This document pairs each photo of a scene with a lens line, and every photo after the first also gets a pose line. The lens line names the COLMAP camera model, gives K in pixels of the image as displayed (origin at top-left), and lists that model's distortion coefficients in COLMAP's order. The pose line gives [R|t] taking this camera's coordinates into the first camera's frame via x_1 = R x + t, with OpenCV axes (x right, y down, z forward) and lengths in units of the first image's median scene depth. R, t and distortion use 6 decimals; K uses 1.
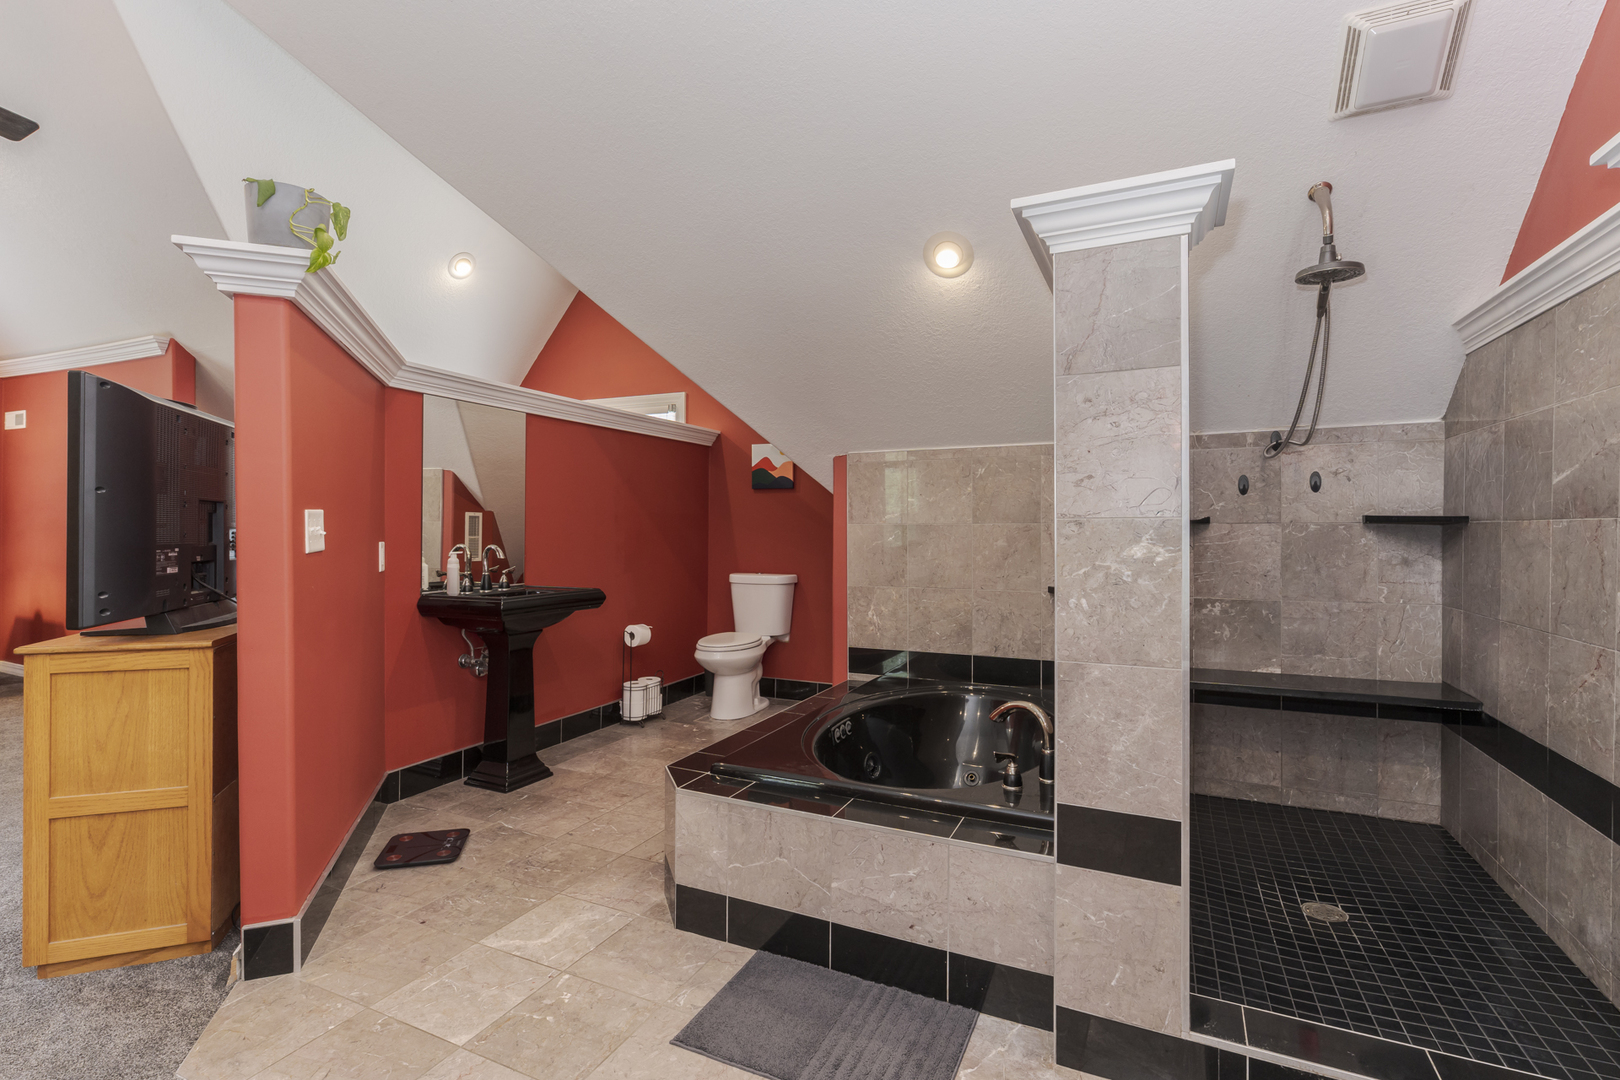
lens RADIAL K [[728.8, 0, 810.0], [0, 728.8, 540.0], [0, 0, 1]] dist [0.000387, 0.000024]
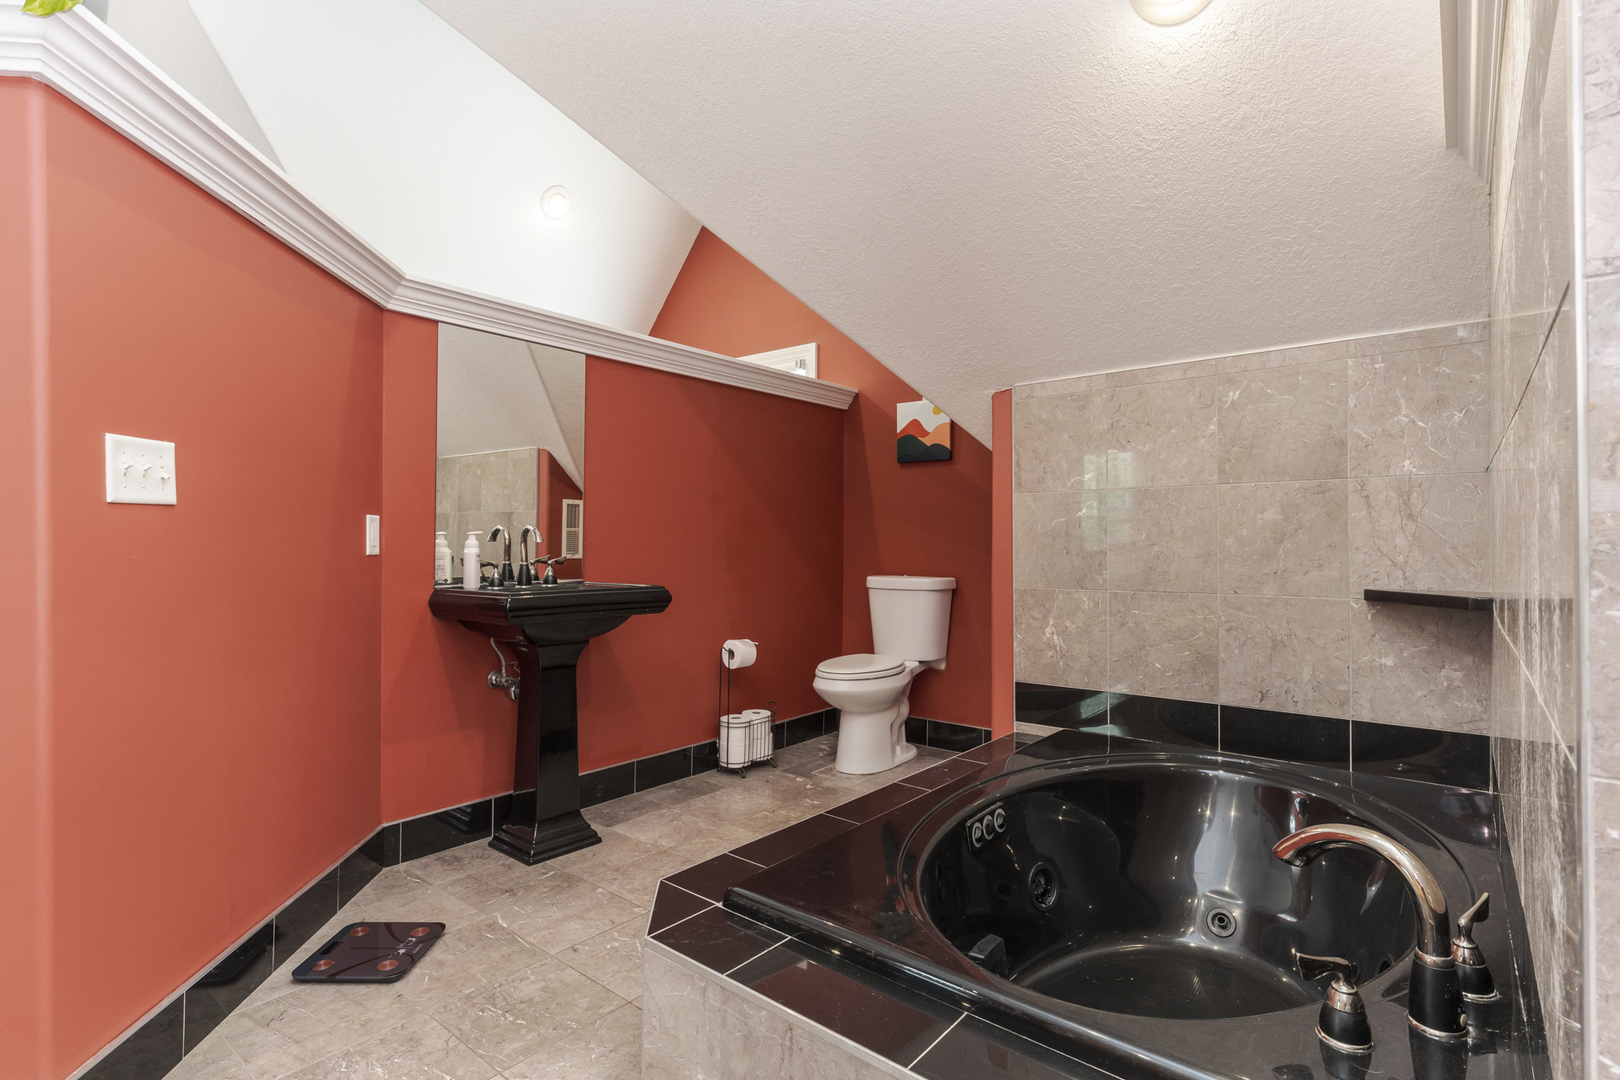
lens RADIAL K [[885.4, 0, 815.9], [0, 885.4, 508.9], [0, 0, 1]] dist [-0.002028, 0.000411]
pose [[0.980589, 0.002334, -0.196062, 0.031926], [-0.009820, 0.999259, -0.037218, 0.022146], [0.195830, 0.038421, 0.979885, 0.173380]]
